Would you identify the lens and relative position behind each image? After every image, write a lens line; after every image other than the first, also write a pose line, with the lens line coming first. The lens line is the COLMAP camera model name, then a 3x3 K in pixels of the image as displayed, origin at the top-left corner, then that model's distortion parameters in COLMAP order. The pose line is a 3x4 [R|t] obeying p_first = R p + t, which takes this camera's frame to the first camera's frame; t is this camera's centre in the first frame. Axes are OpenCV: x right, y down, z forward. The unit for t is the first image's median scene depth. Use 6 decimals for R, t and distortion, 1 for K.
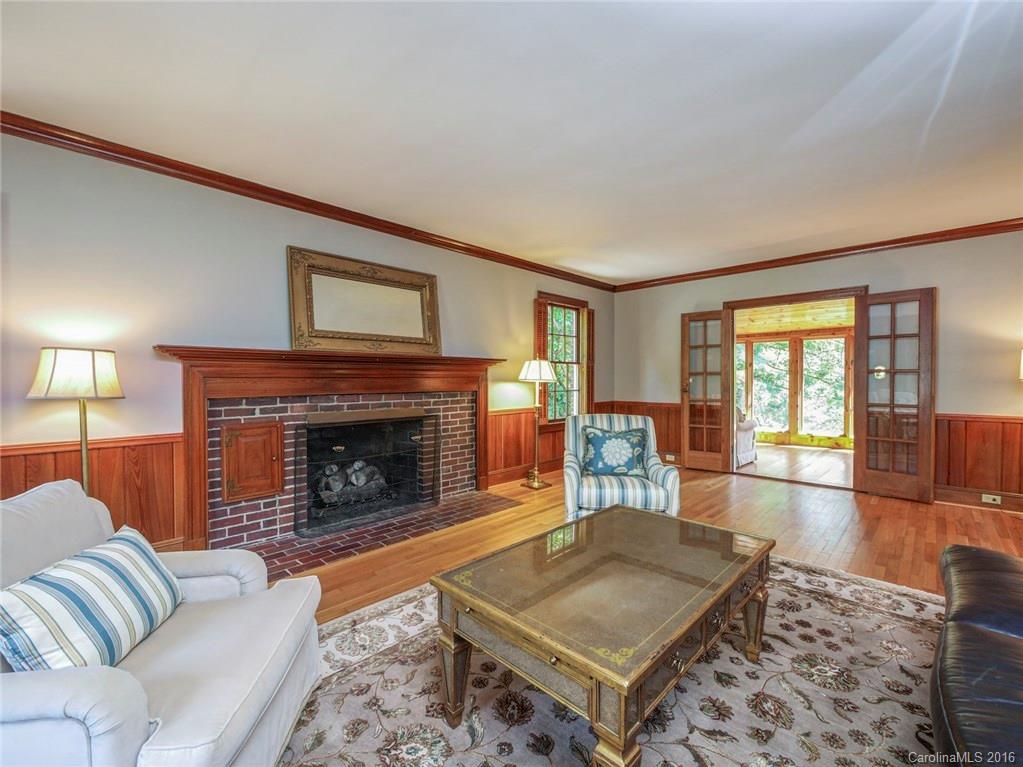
lens RADIAL K [[439.2, 0, 513.1], [0, 439.2, 381.7], [0, 0, 1]] dist [-0.008394, 0.001358]
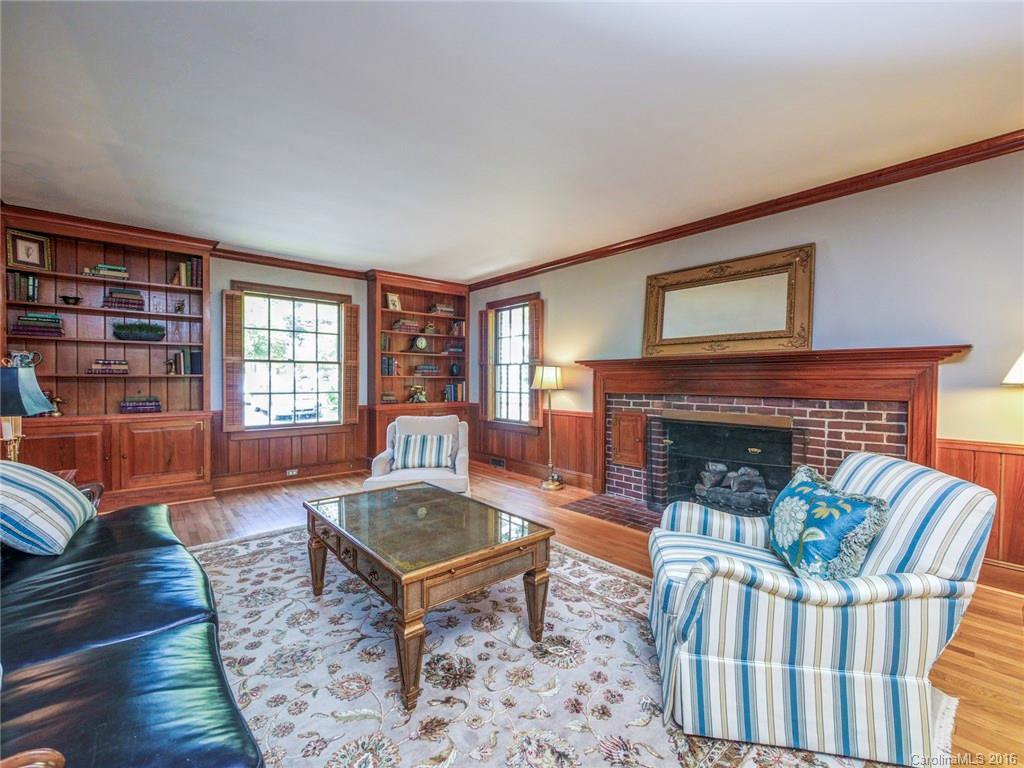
lens RADIAL K [[439.6, 0, 515.5], [0, 439.6, 382.2], [0, 0, 1]] dist [-0.008394, 0.001358]
pose [[-0.090728, 0.007378, -0.995848, 0.761010], [-0.009878, 0.999917, 0.008309, -0.007627], [0.995827, 0.010591, -0.090648, 0.700218]]
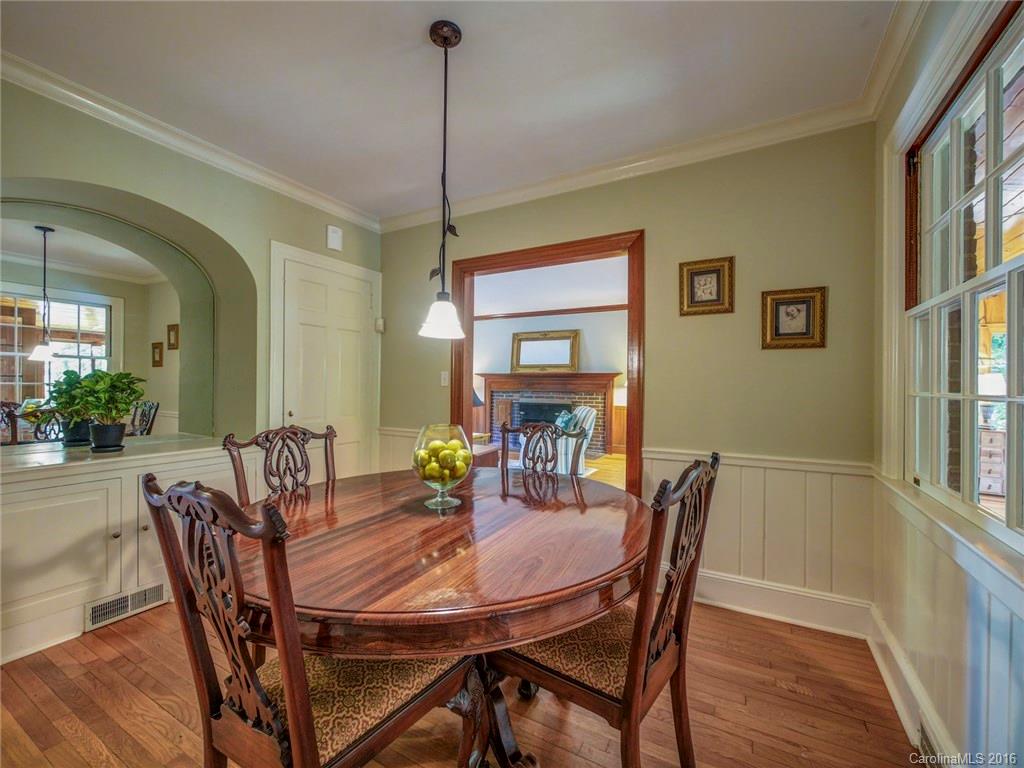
lens RADIAL K [[439.6, 0, 515.2], [0, 439.6, 382.3], [0, 0, 1]] dist [-0.008394, 0.001358]
pose [[0.242543, 0.009008, -0.970099, 1.929220], [-0.012329, 0.999905, 0.006203, -0.032498], [0.970062, 0.010456, 0.242631, 0.364591]]
